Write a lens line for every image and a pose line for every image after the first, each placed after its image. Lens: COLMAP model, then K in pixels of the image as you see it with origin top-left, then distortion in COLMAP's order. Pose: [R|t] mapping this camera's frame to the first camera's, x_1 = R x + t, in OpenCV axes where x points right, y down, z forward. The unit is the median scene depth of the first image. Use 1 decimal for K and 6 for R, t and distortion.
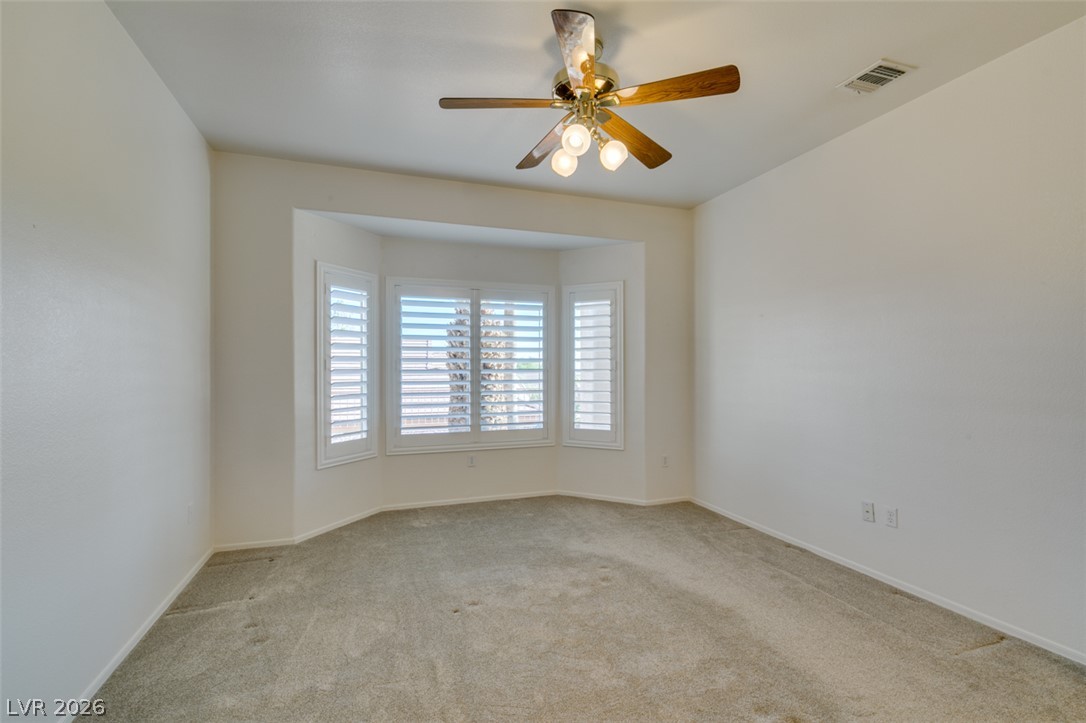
lens RADIAL K [[463.5, 0, 543.0], [0, 463.5, 361.5], [0, 0, 1]] dist [-0.002119, -0.000044]
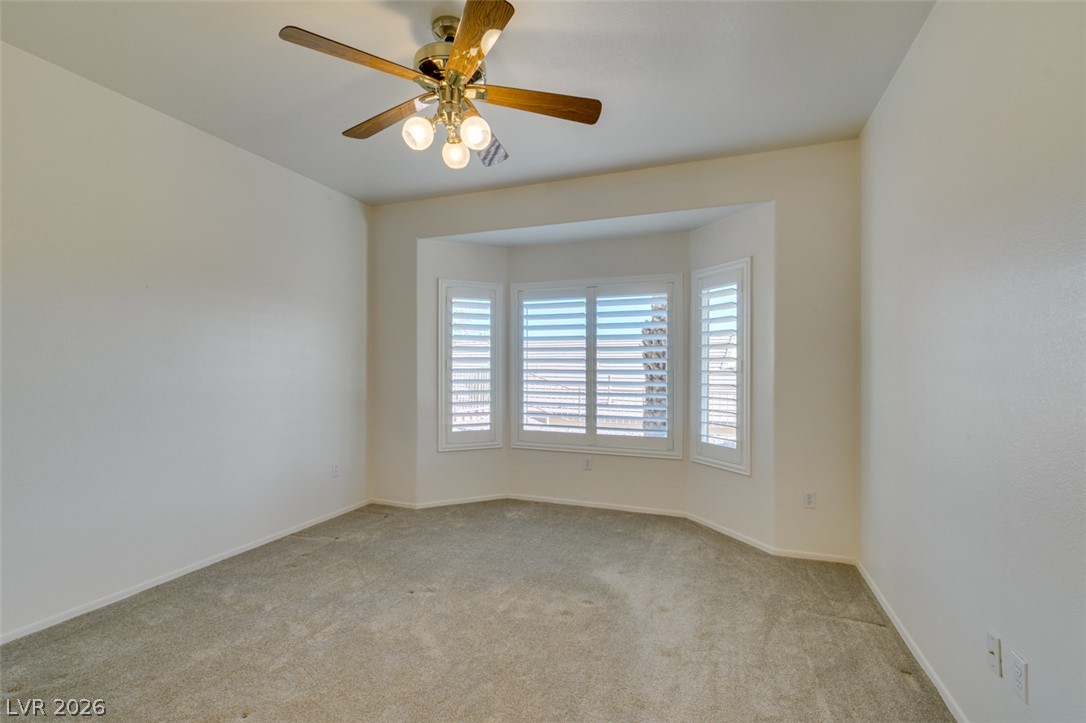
lens RADIAL K [[486.5, 0, 540.2], [0, 486.5, 366.2], [0, 0, 1]] dist [0.003285, 0.000288]
pose [[0.770097, 0.004032, -0.637914, 0.424661], [0.002419, 0.999954, 0.009241, -0.000207], [0.637923, -0.008660, 0.770052, 0.154951]]
